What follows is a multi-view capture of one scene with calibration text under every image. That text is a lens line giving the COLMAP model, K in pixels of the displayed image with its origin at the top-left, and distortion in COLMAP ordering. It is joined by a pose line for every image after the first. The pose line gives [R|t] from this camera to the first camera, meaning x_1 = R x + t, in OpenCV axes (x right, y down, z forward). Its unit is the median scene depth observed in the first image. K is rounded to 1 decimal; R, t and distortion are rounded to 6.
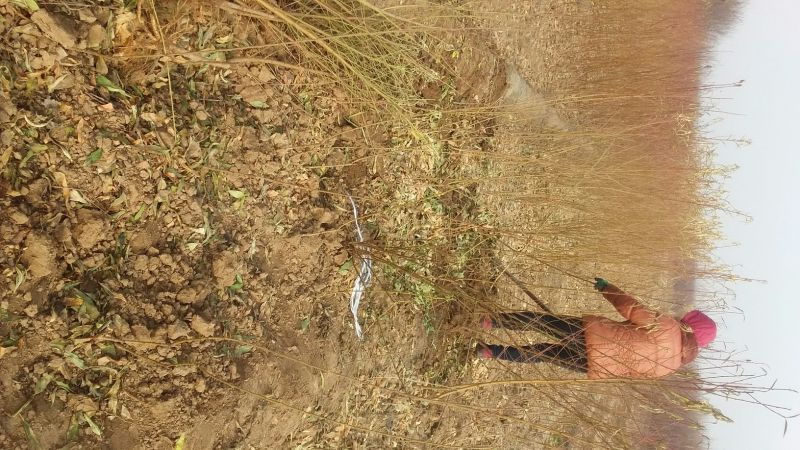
lens RADIAL K [[677.0, 0, 400.6], [0, 677.0, 225.1], [0, 0, 1]] dist [0.013831, -0.034080]
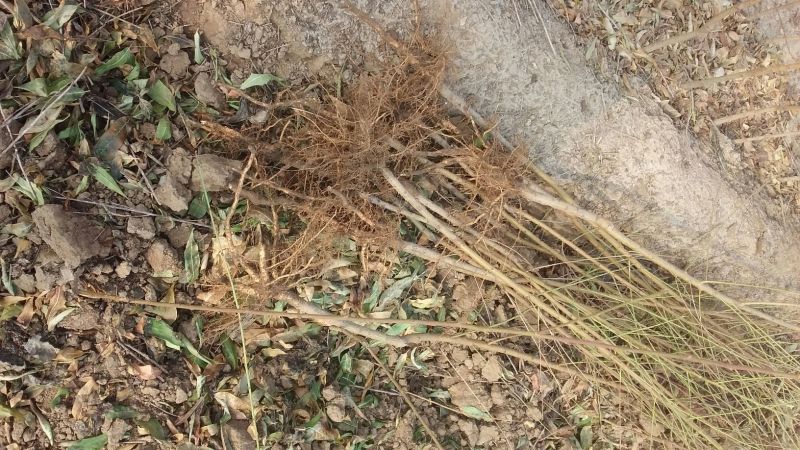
lens RADIAL K [[677.0, 0, 400.4], [0, 677.0, 225.6], [0, 0, 1]] dist [0.013831, -0.034080]
pose [[0.812506, 0.092117, -0.575629, 0.083301], [-0.305513, 0.908256, -0.285888, -0.154516], [0.496483, 0.408148, 0.766106, 0.480880]]
